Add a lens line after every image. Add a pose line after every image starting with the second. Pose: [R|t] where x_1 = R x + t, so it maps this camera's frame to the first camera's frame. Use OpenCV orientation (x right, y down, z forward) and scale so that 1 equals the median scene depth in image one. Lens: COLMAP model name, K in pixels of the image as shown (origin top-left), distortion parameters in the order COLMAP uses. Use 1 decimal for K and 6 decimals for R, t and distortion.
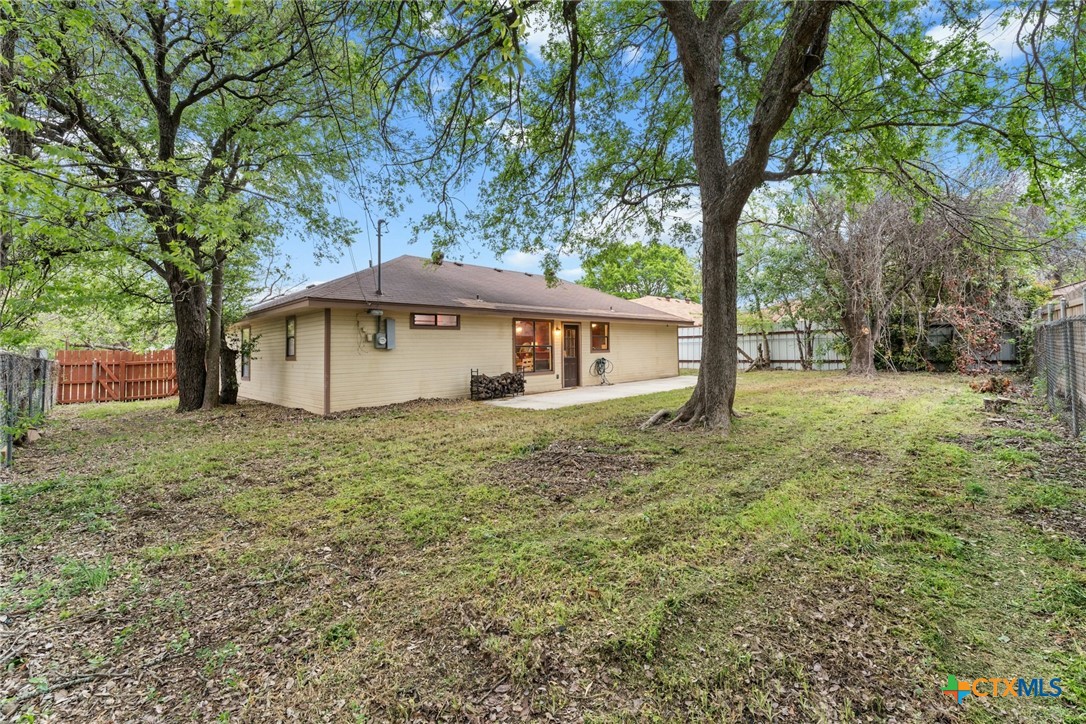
lens RADIAL K [[433.2, 0, 544.1], [0, 433.2, 357.6], [0, 0, 1]] dist [-0.002050, -0.000304]
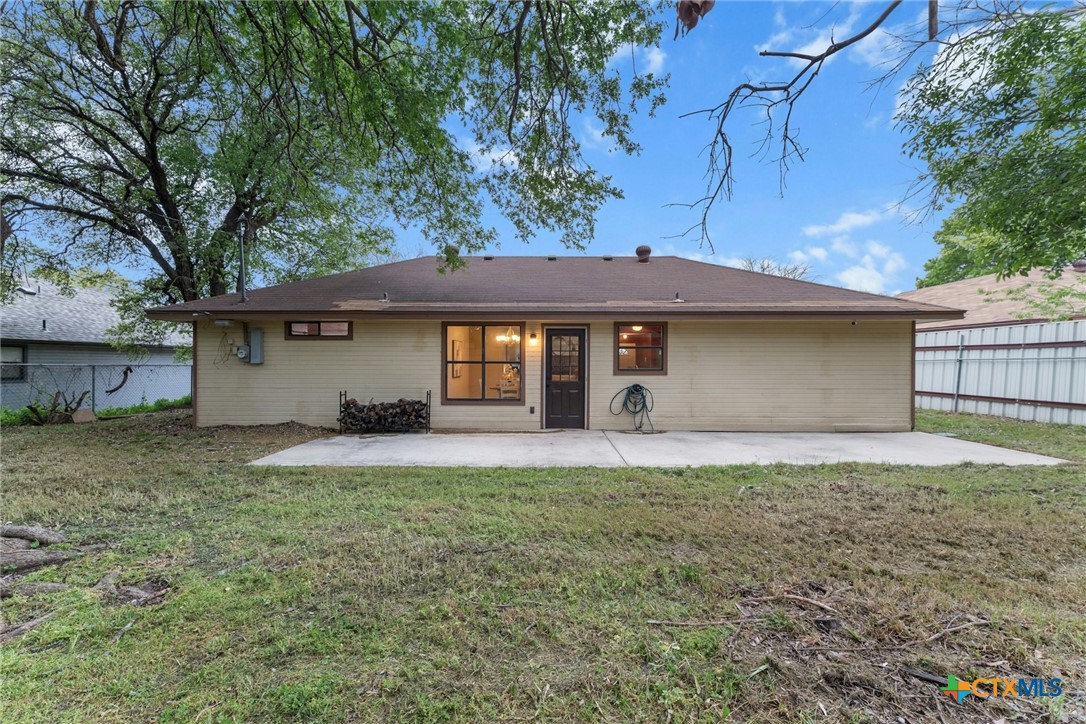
lens RADIAL K [[433.2, 0, 541.8], [0, 433.2, 362.5], [0, 0, 1]] dist [-0.002050, -0.000304]
pose [[0.711759, 0.025599, -0.701957, 0.485715], [-0.030184, 0.999527, 0.005846, -0.030740], [0.701775, 0.017027, 0.712195, 0.543548]]
